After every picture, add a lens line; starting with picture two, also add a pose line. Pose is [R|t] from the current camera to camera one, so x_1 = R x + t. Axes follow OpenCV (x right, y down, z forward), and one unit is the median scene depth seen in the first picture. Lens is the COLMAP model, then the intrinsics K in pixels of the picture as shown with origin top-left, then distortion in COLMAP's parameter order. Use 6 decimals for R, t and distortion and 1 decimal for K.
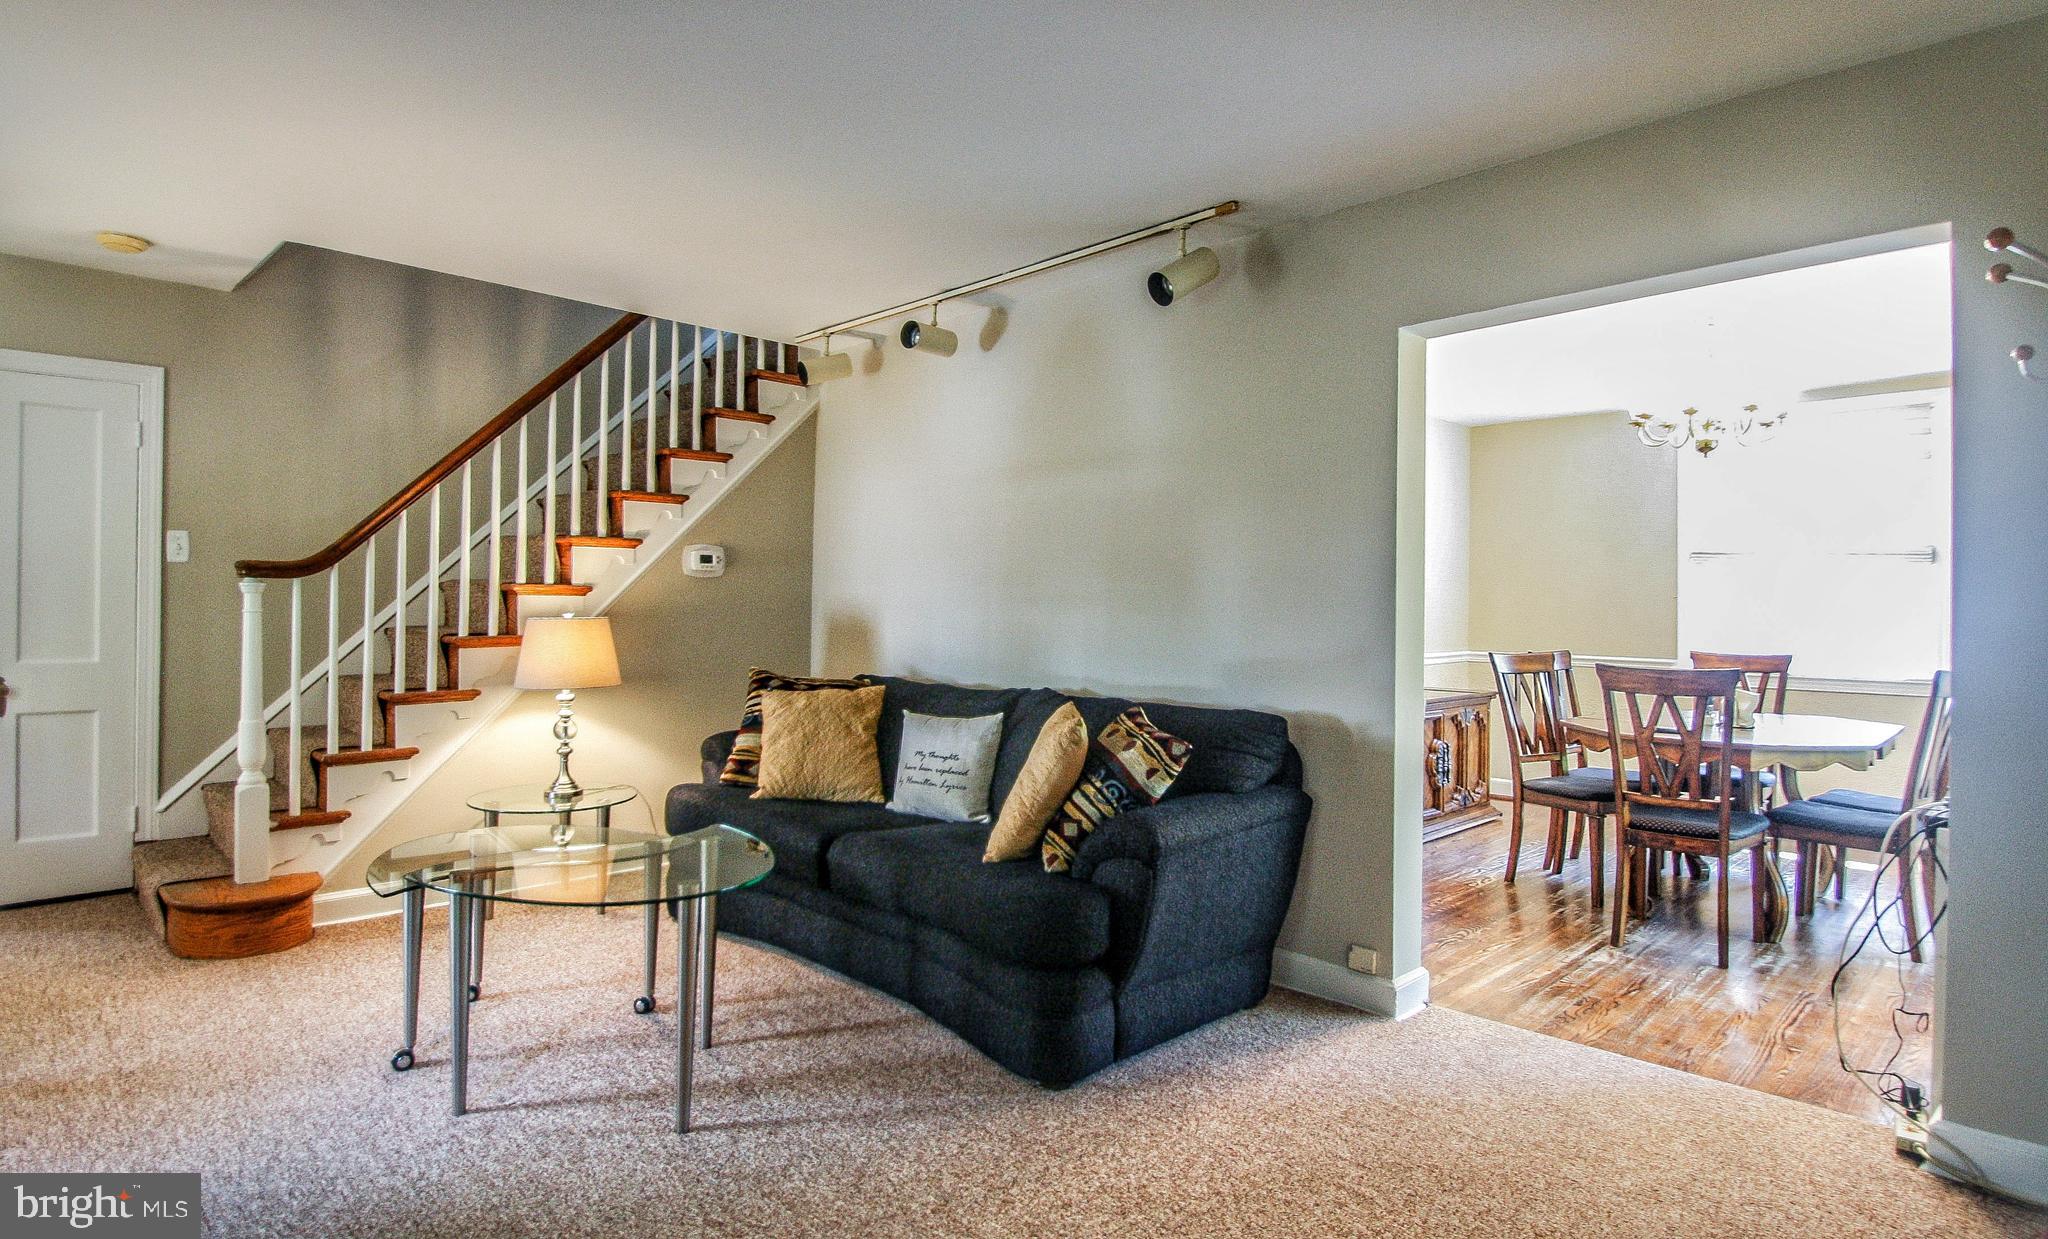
lens RADIAL K [[1060.3, 0, 1035.1], [0, 1060.3, 600.9], [0, 0, 1]] dist [-0.010621, -0.000648]
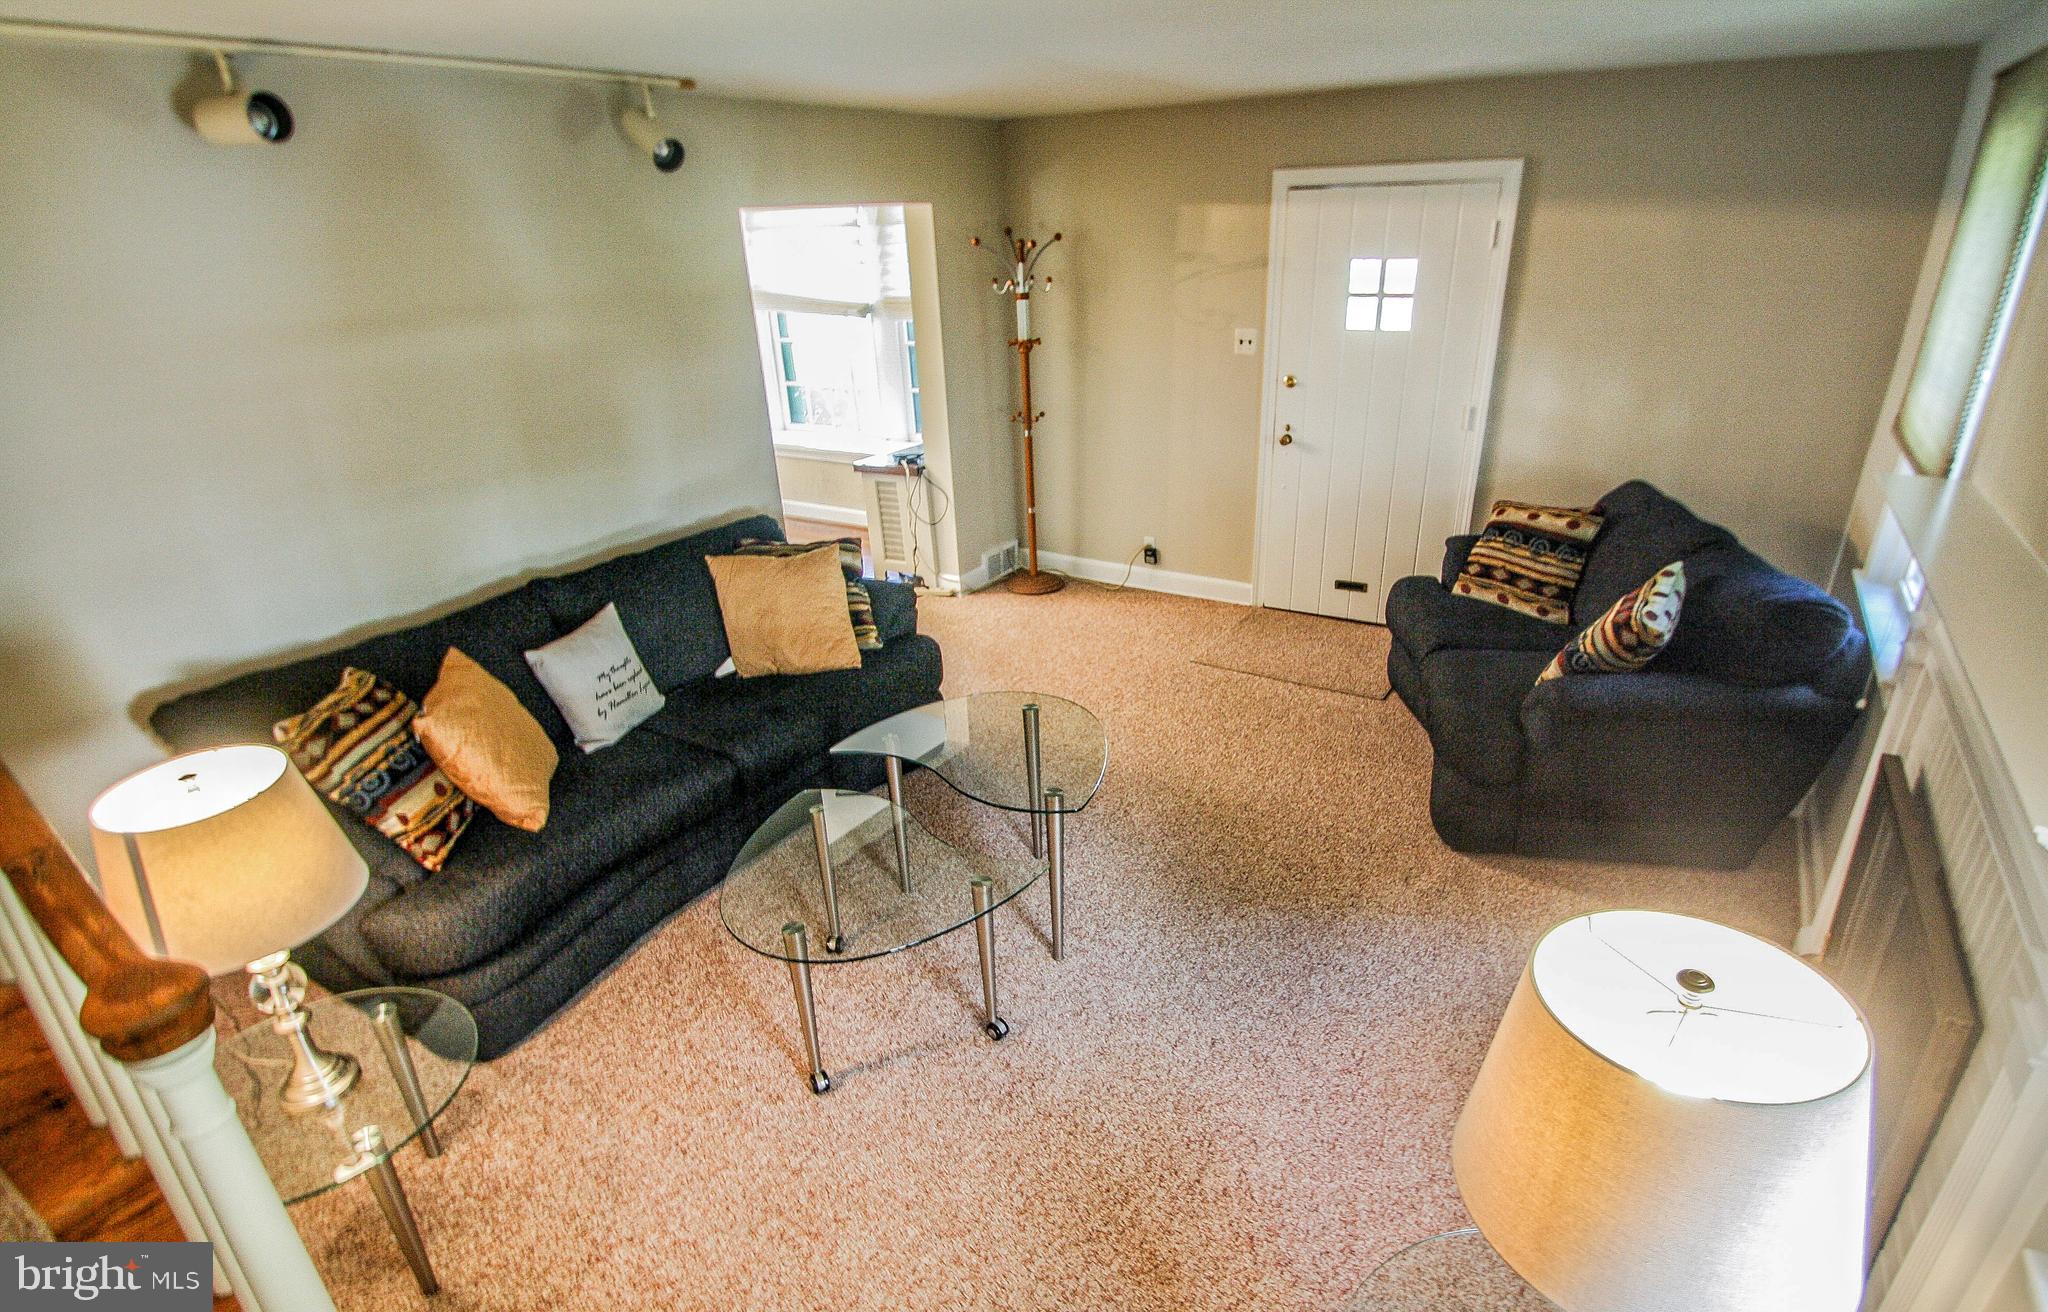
lens RADIAL K [[1056.7, 0, 1070.4], [0, 1056.7, 696.7], [0, 0, 1]] dist [-0.002922, -0.001035]
pose [[-0.242430, -0.411383, 0.878630, -1.001956], [0.016849, 0.903725, 0.427782, -0.219440], [-0.970023, 0.118511, -0.212159, 0.789105]]
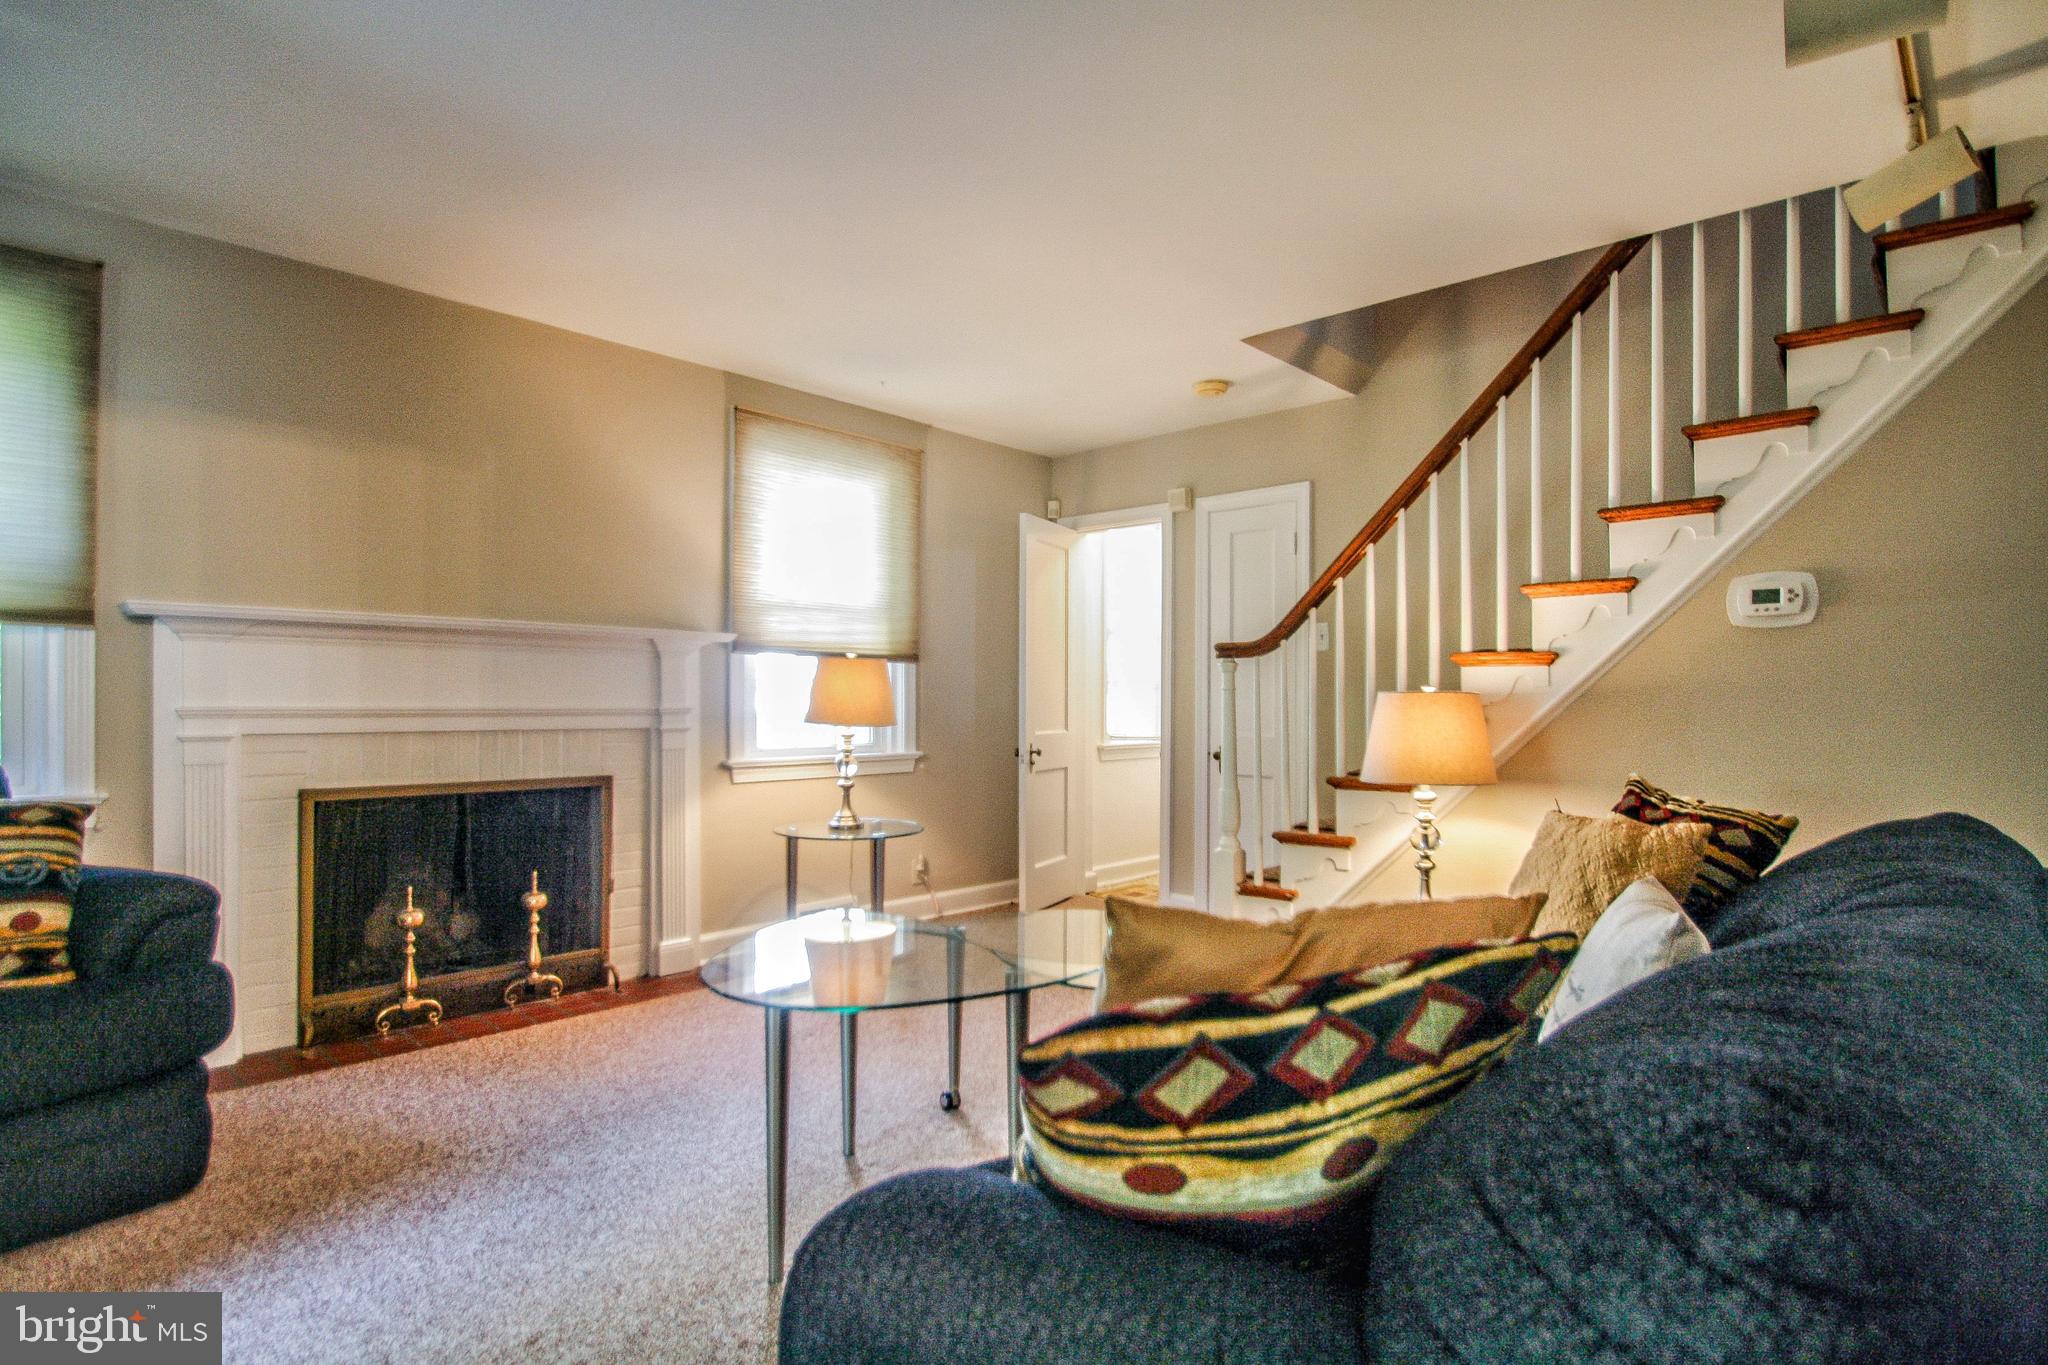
lens RADIAL K [[1044.6, 0, 1058.3], [0, 1044.6, 710.7], [0, 0, 1]] dist [-0.001608, -0.000731]
pose [[0.055798, -0.002861, -0.998438, 0.323313], [-0.001222, 0.999995, -0.002933, 0.034596], [0.998441, 0.001384, 0.055794, 0.749786]]
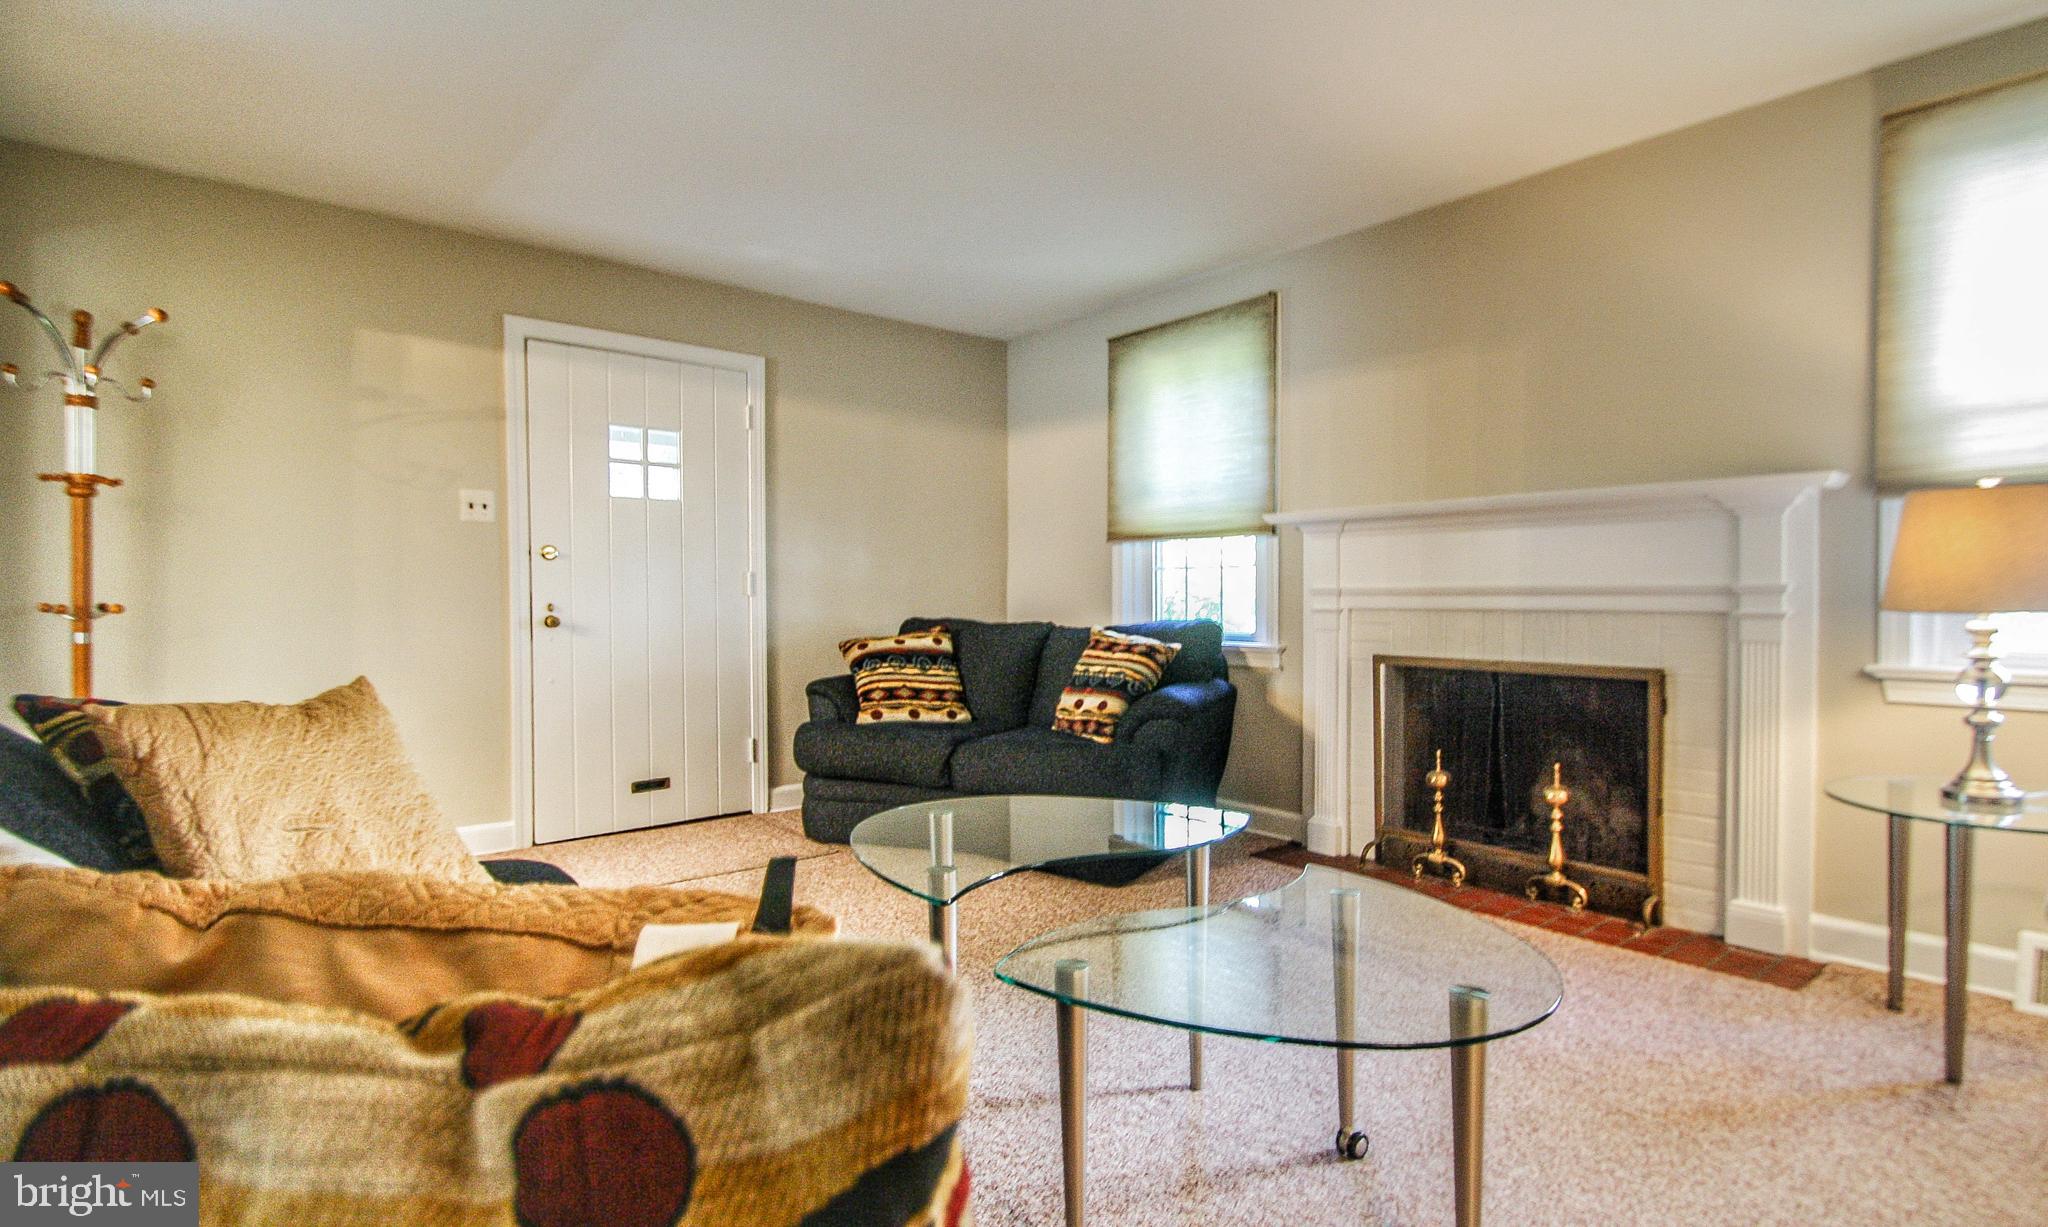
lens RADIAL K [[1006.2, 0, 1057.7], [0, 1006.2, 608.4], [0, 0, 1]] dist [0.000236, 0.000453]
pose [[-0.997710, -0.012614, 0.066457, -0.312705], [-0.012076, 0.999891, 0.008492, 0.046597], [-0.066557, 0.007670, -0.997753, 1.212603]]
